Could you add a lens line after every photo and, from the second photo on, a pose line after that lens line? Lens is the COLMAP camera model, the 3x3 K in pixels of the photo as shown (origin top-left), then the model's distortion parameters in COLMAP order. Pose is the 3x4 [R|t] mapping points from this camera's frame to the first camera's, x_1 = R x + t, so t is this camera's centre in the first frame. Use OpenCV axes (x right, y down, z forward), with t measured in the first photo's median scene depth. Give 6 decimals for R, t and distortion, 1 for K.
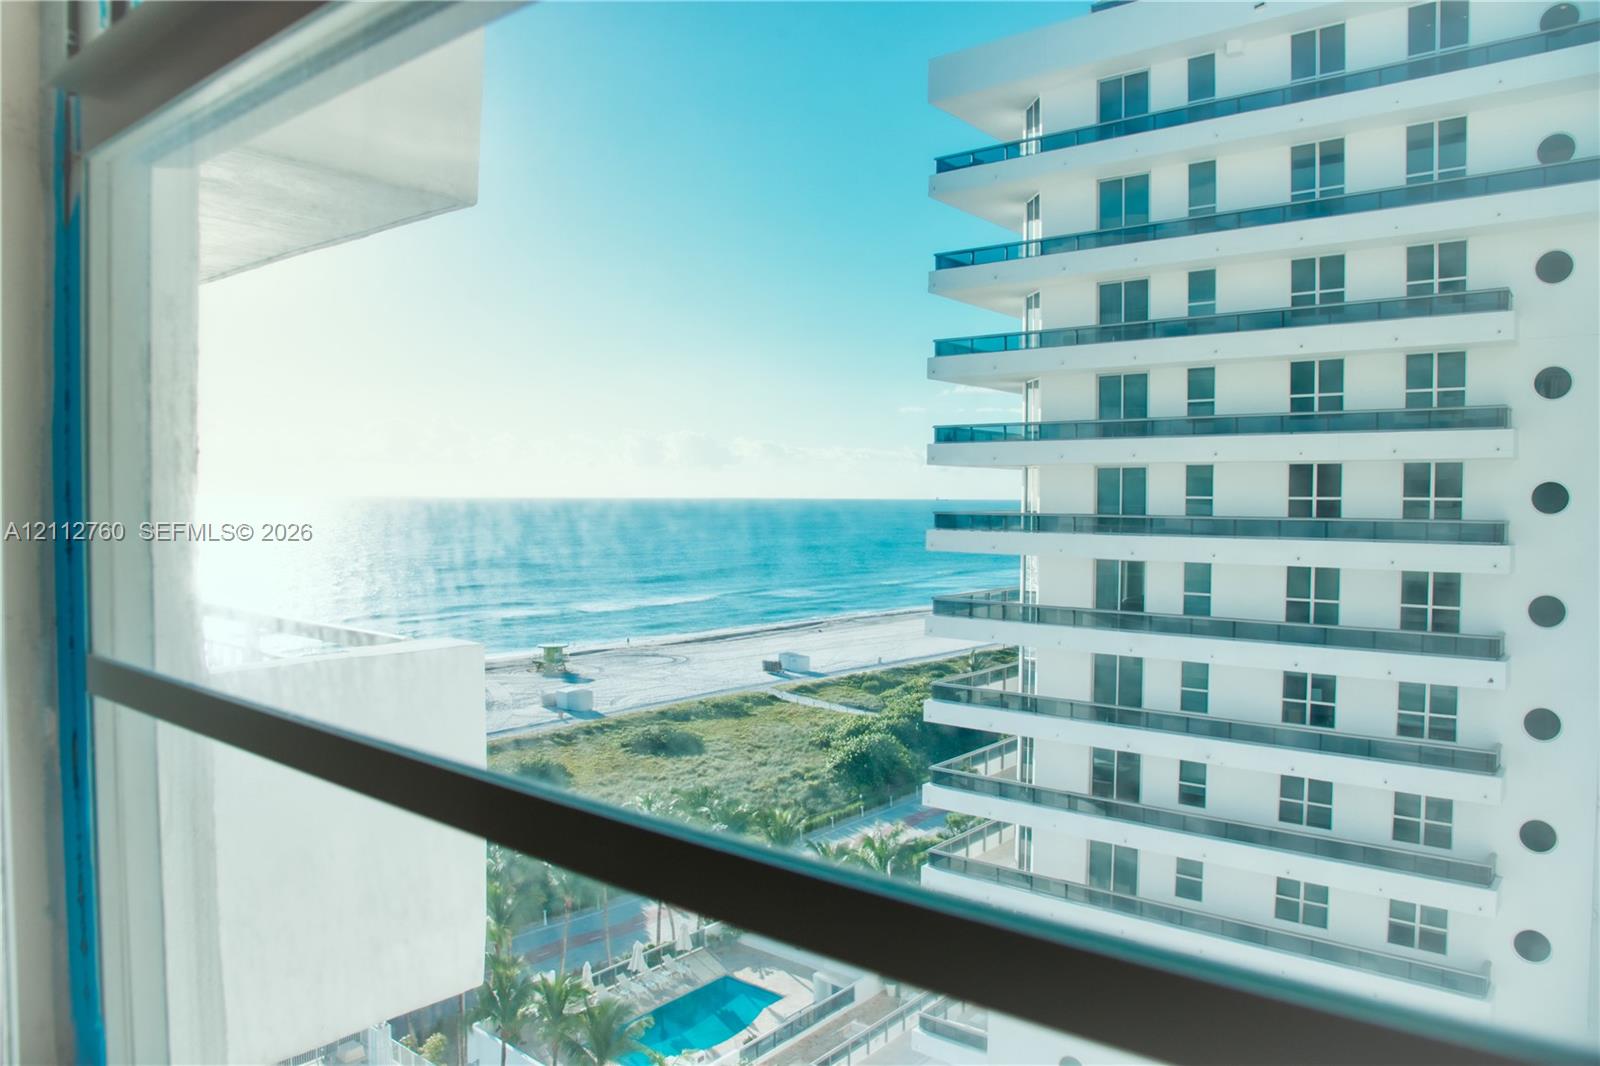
lens RADIAL K [[1101.2, 0, 794.9], [0, 1101.2, 530.6], [0, 0, 1]] dist [-0.034361, 0.000917]
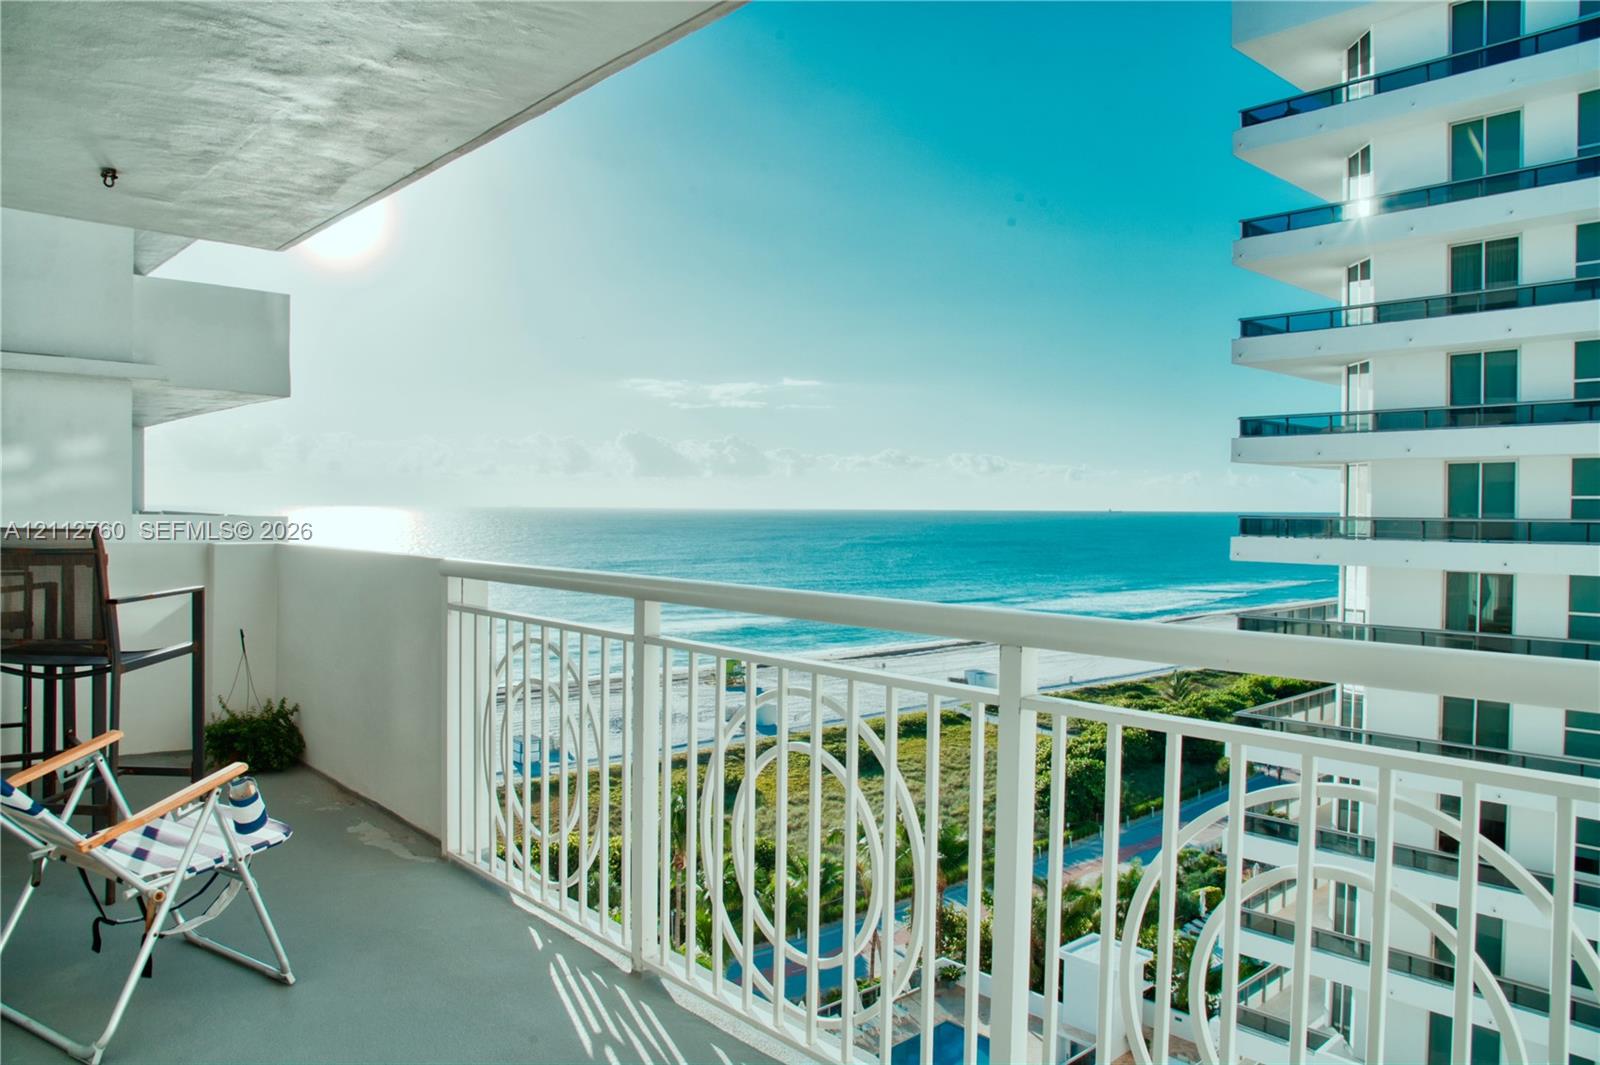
lens RADIAL K [[1107.1, 0, 802.5], [0, 1107.1, 534.3], [0, 0, 1]] dist [0.005743, 0.001116]
pose [[0.990873, 0.001091, -0.134795, -0.094588], [-0.002235, 0.999963, -0.008338, 0.005294], [0.134781, 0.008563, 0.990838, 0.080767]]
